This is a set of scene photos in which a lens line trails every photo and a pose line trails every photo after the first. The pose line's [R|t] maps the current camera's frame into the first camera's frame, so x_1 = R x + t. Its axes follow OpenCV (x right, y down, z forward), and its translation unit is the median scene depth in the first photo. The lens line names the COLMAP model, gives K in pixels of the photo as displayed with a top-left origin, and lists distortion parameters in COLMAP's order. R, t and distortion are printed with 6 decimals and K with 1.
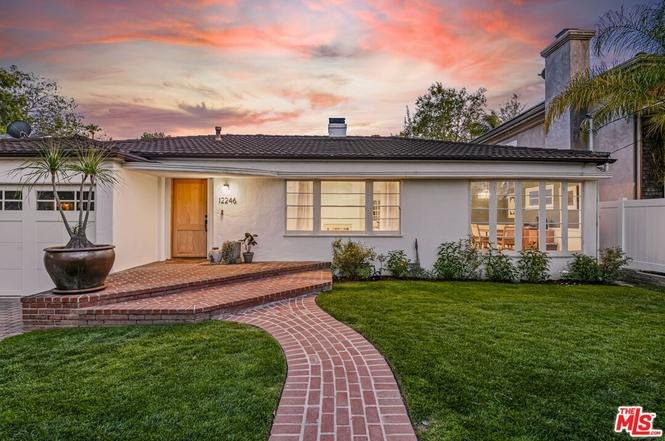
lens RADIAL K [[309.6, 0, 334.4], [0, 309.6, 219.9], [0, 0, 1]] dist [0.001118, 0.000026]
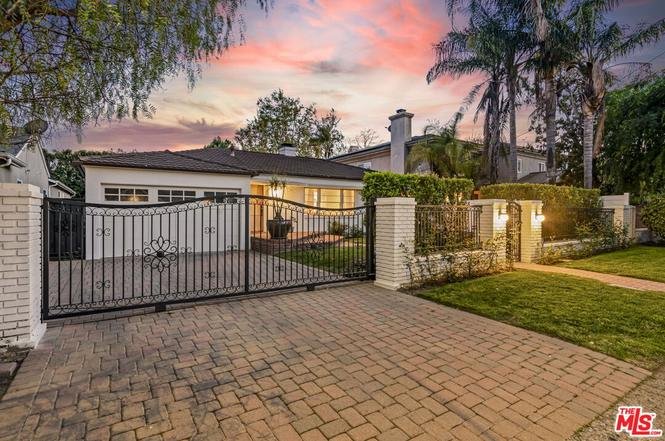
lens RADIAL K [[337.9, 0, 332.2], [0, 337.9, 217.9], [0, 0, 1]] dist [0.018632, -0.000946]
pose [[0.839789, -0.014281, 0.542725, -0.664814], [0.011898, 0.999898, 0.007901, 0.021292], [-0.542783, -0.000178, 0.839873, -0.452709]]
